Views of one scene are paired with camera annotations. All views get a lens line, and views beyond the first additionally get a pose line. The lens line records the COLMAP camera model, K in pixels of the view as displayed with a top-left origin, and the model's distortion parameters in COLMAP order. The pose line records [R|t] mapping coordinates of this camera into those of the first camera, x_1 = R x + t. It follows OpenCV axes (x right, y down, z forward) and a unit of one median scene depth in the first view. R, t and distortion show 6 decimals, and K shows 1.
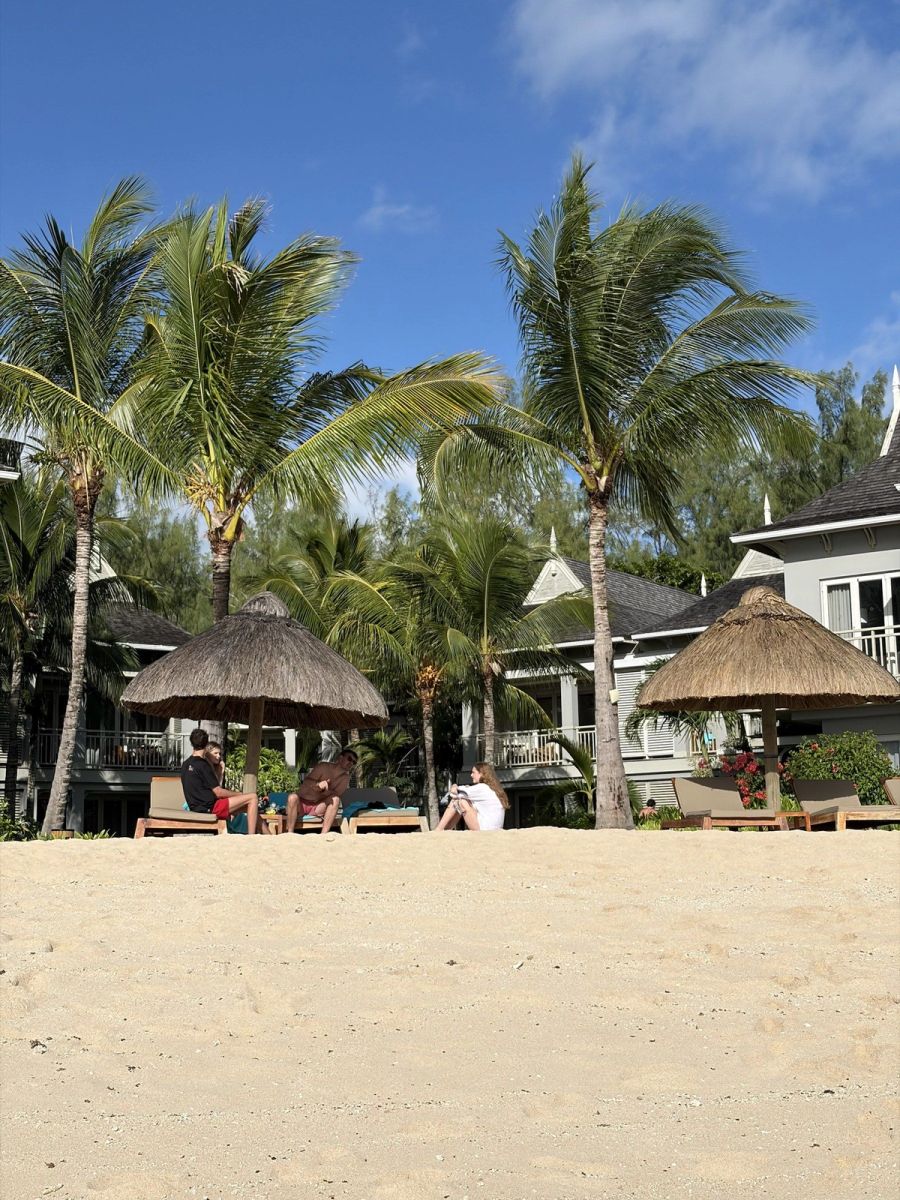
lens RADIAL K [[1846.0, 0, 450.0], [0, 1846.0, 600.0], [0, 0, 1]] dist [0.174848, 0.009786]
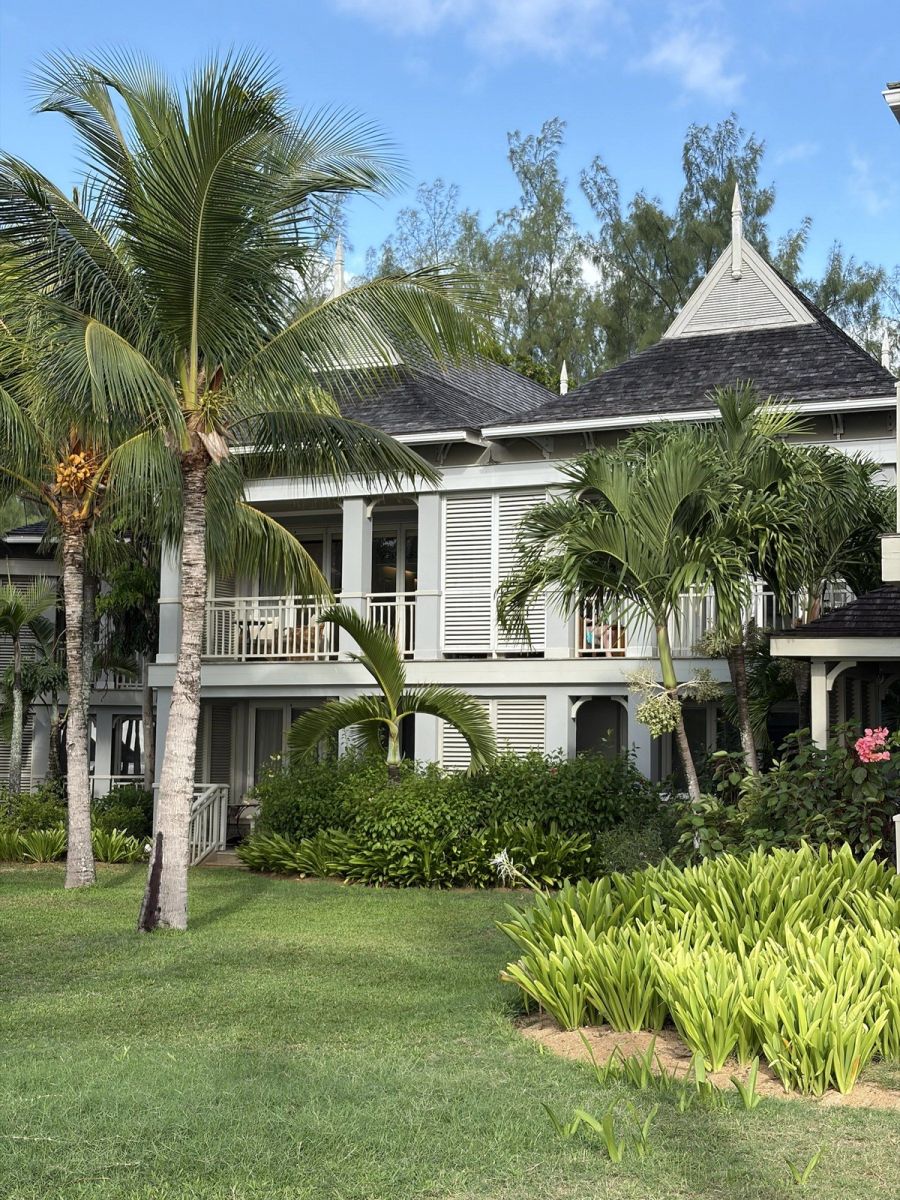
lens RADIAL K [[1846.0, 0, 450.0], [0, 1846.0, 600.0], [0, 0, 1]] dist [0.174848, 0.009786]
pose [[0.989096, 0.046348, 0.139788, 0.016190], [-0.056720, 0.995852, 0.071146, 0.030784], [-0.135911, -0.078299, 0.987622, 0.465417]]
